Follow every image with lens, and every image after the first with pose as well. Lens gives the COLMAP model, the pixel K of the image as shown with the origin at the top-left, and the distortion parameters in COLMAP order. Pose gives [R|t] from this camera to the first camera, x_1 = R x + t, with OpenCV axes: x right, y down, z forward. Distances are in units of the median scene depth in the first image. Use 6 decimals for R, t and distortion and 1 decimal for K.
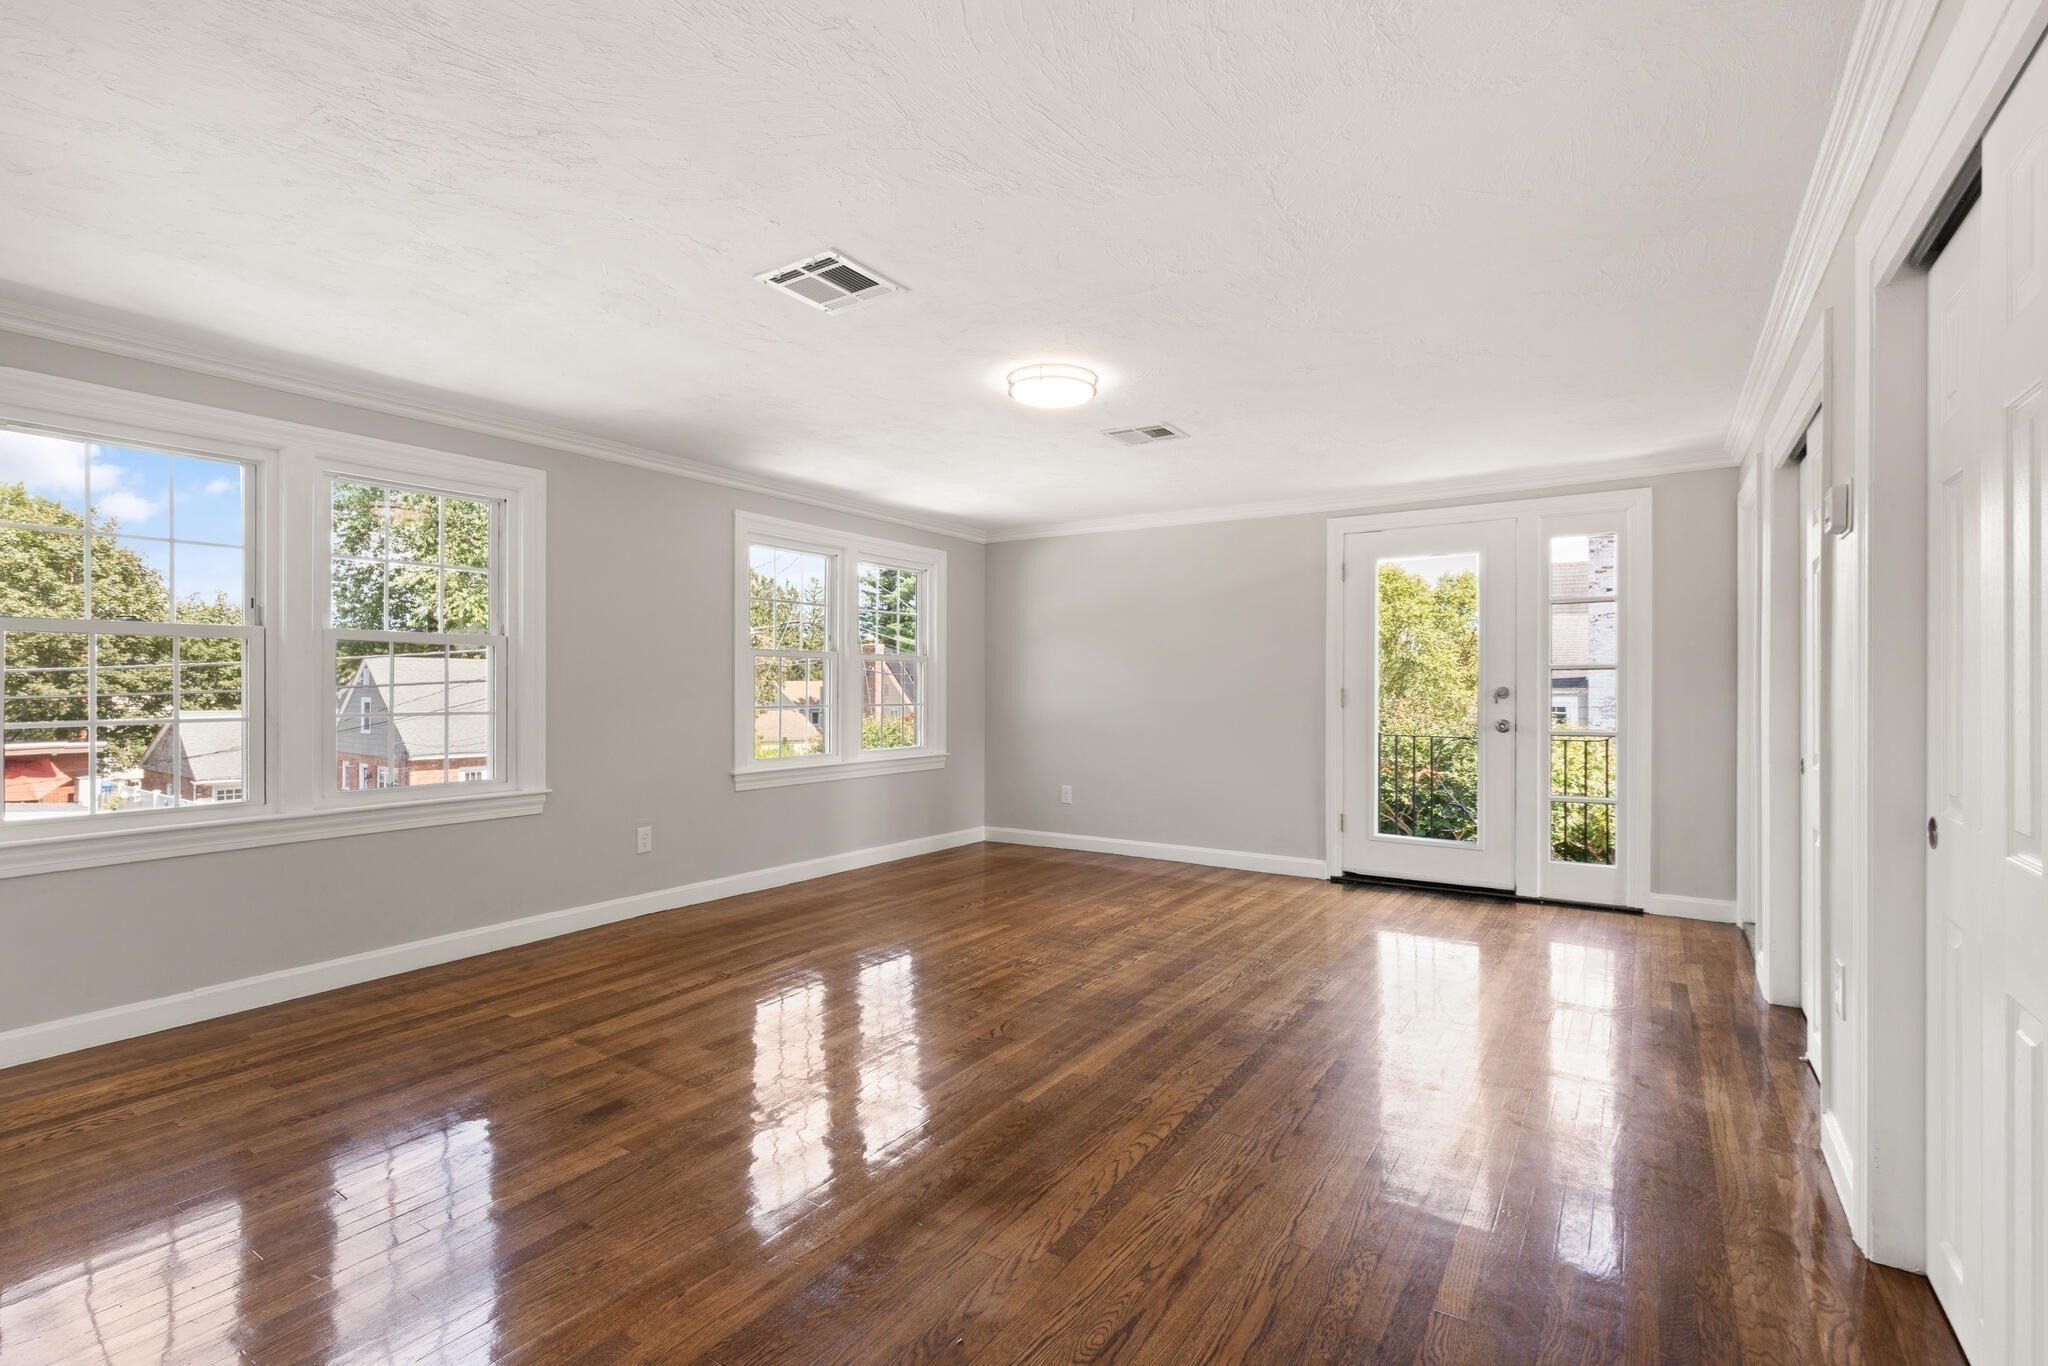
lens RADIAL K [[933.0, 0, 1021.5], [0, 933.0, 697.6], [0, 0, 1]] dist [0.006799, -0.000341]
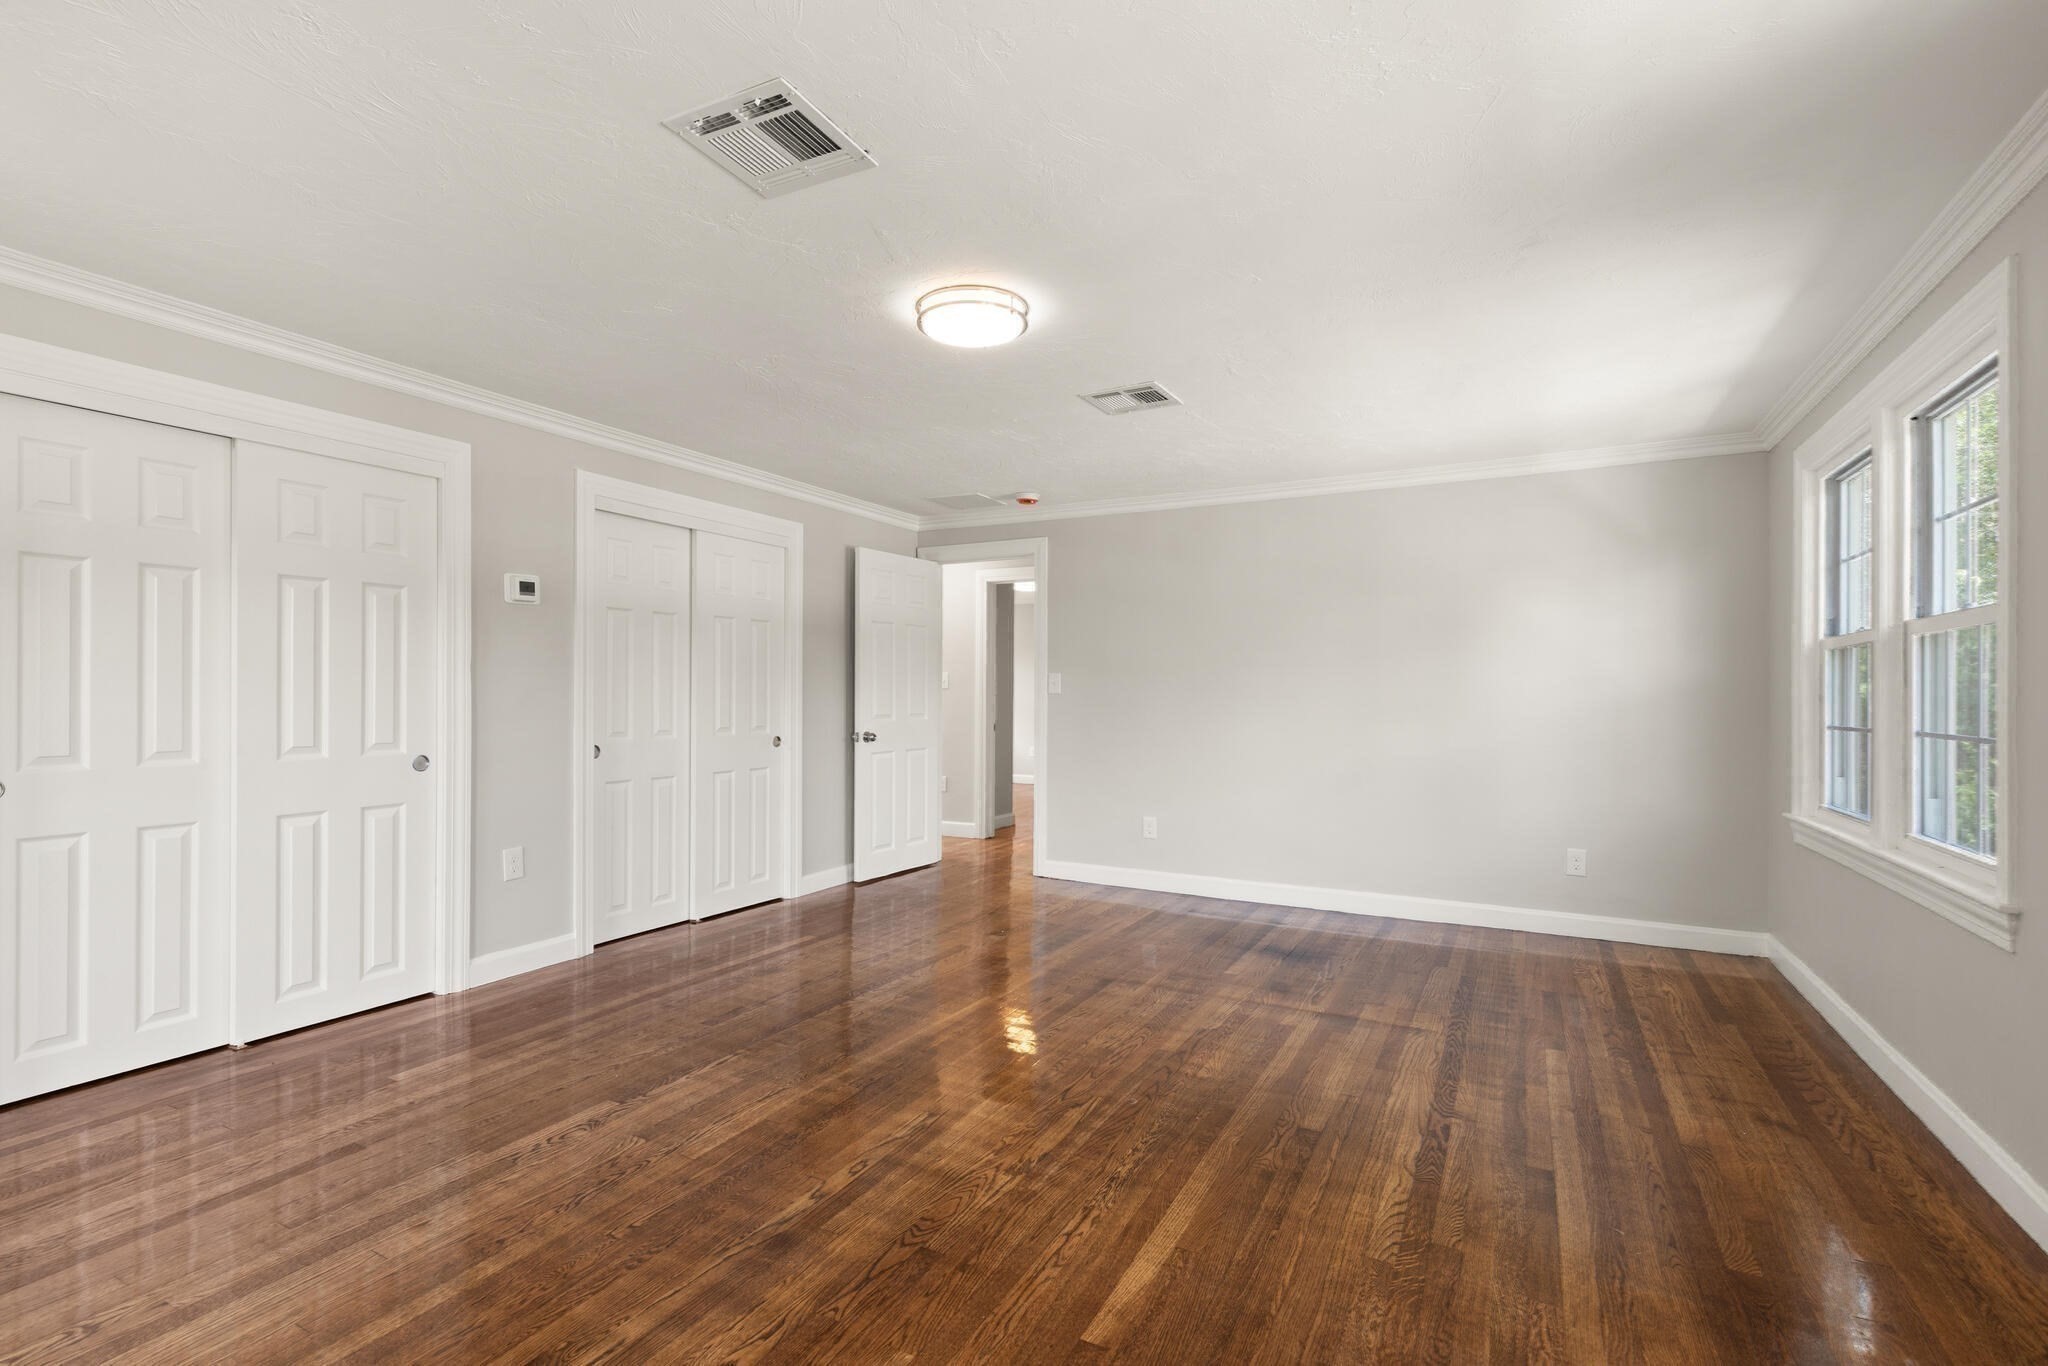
lens RADIAL K [[933.0, 0, 1039.0], [0, 933.0, 682.4], [0, 0, 1]] dist [0.006799, -0.000341]
pose [[-0.994099, -0.005452, -0.108341, 0.055110], [-0.005680, 0.999982, 0.001797, -0.018439], [0.108329, 0.002402, -0.994112, 1.597831]]
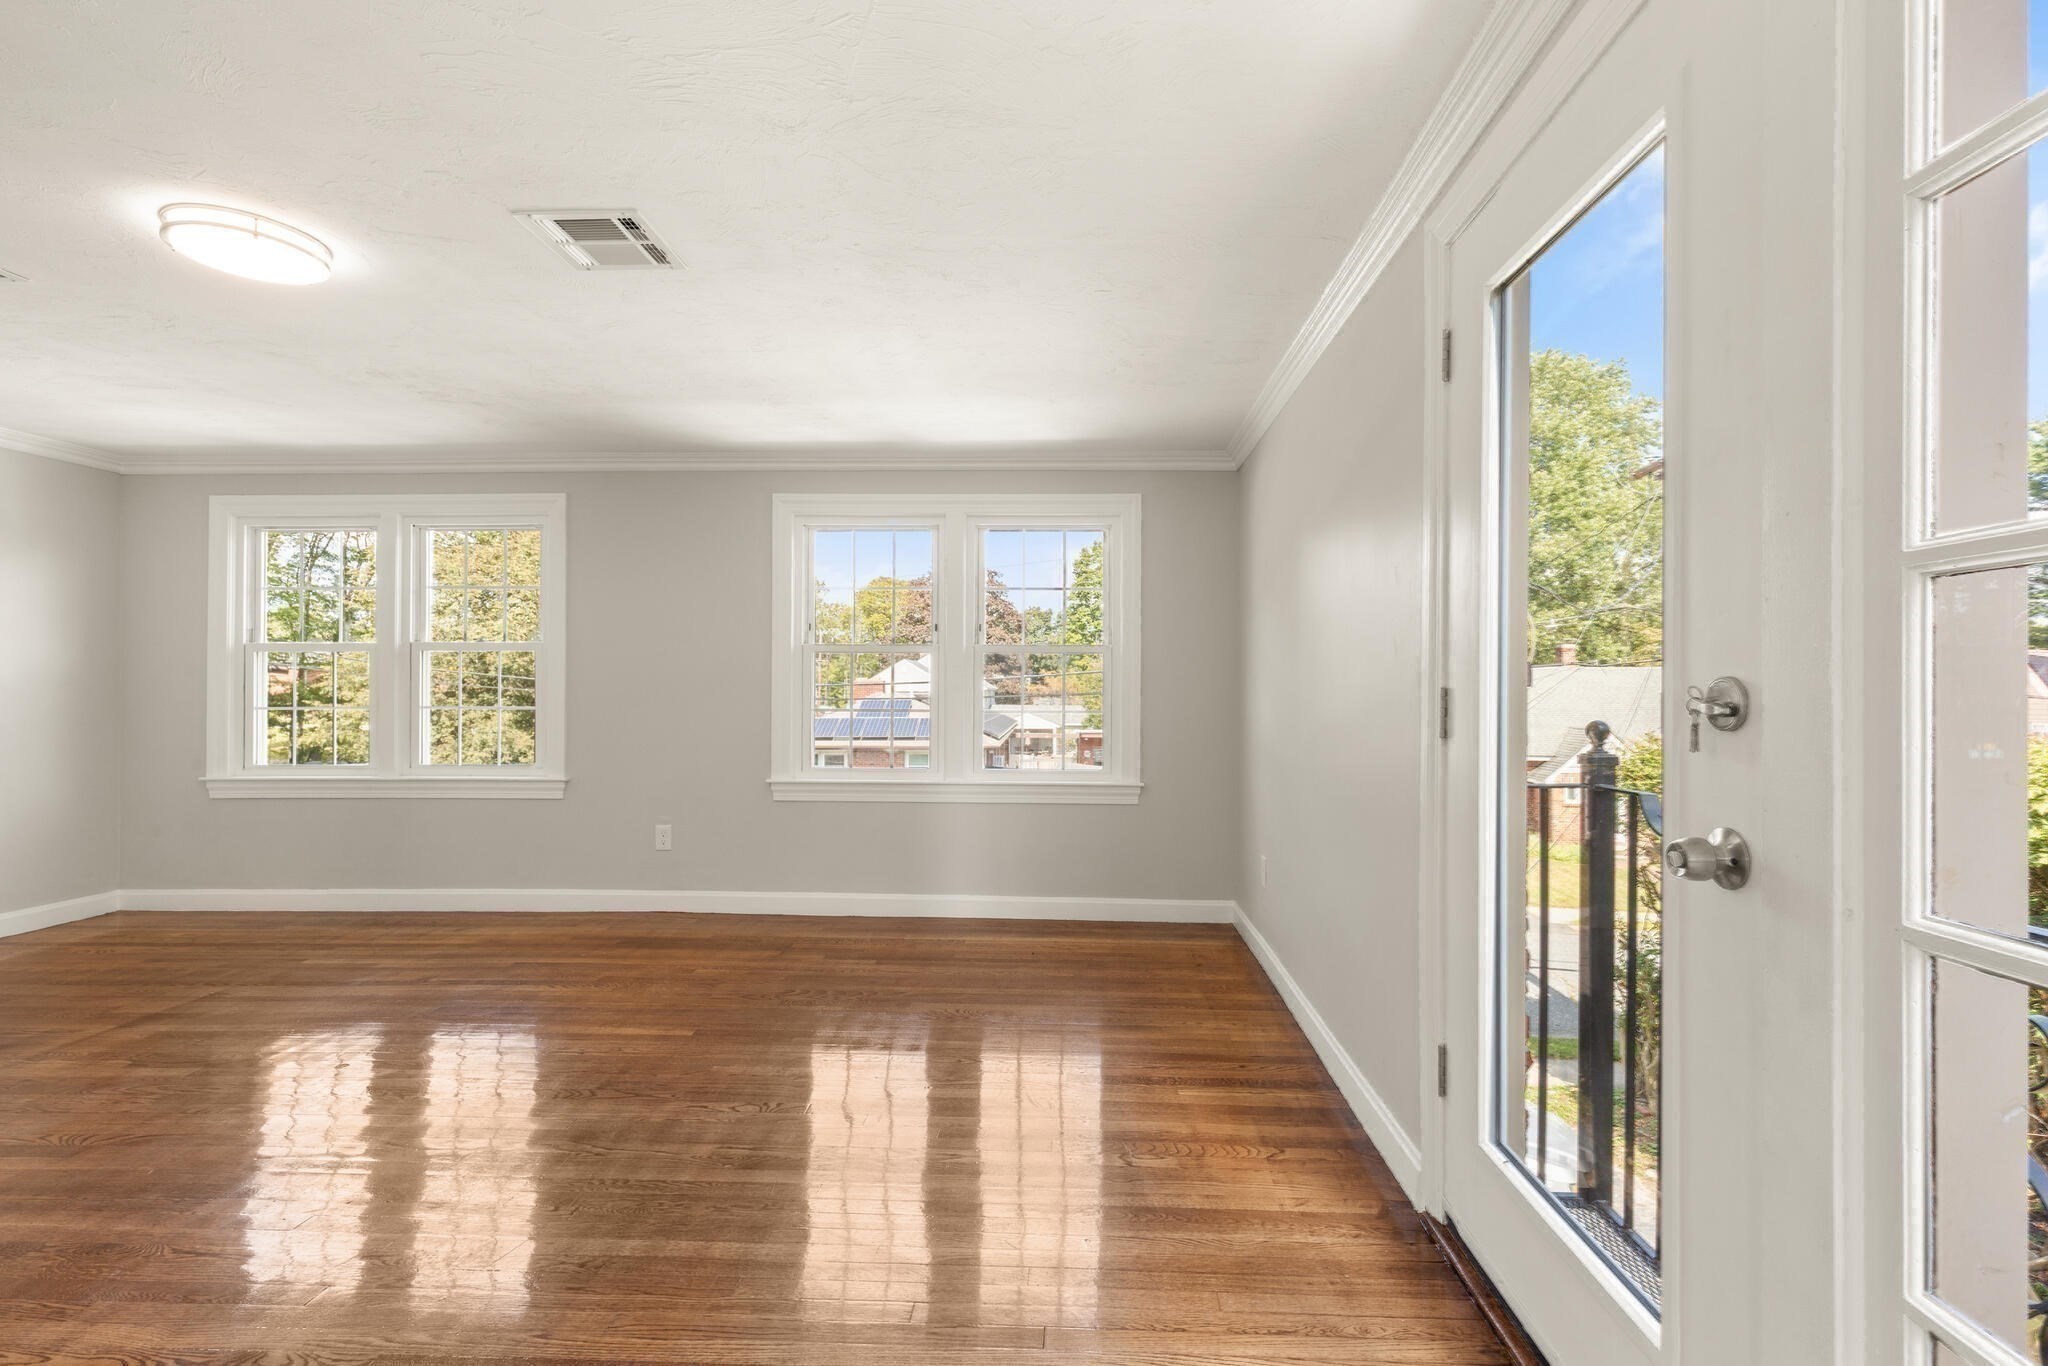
lens RADIAL K [[933.0, 0, 1035.0], [0, 933.0, 682.1], [0, 0, 1]] dist [0.006799, -0.000341]
pose [[0.518356, -0.009507, -0.855112, 0.818663], [-0.011832, 0.999763, -0.018288, -0.002364], [0.855083, 0.019598, 0.518121, 1.003186]]
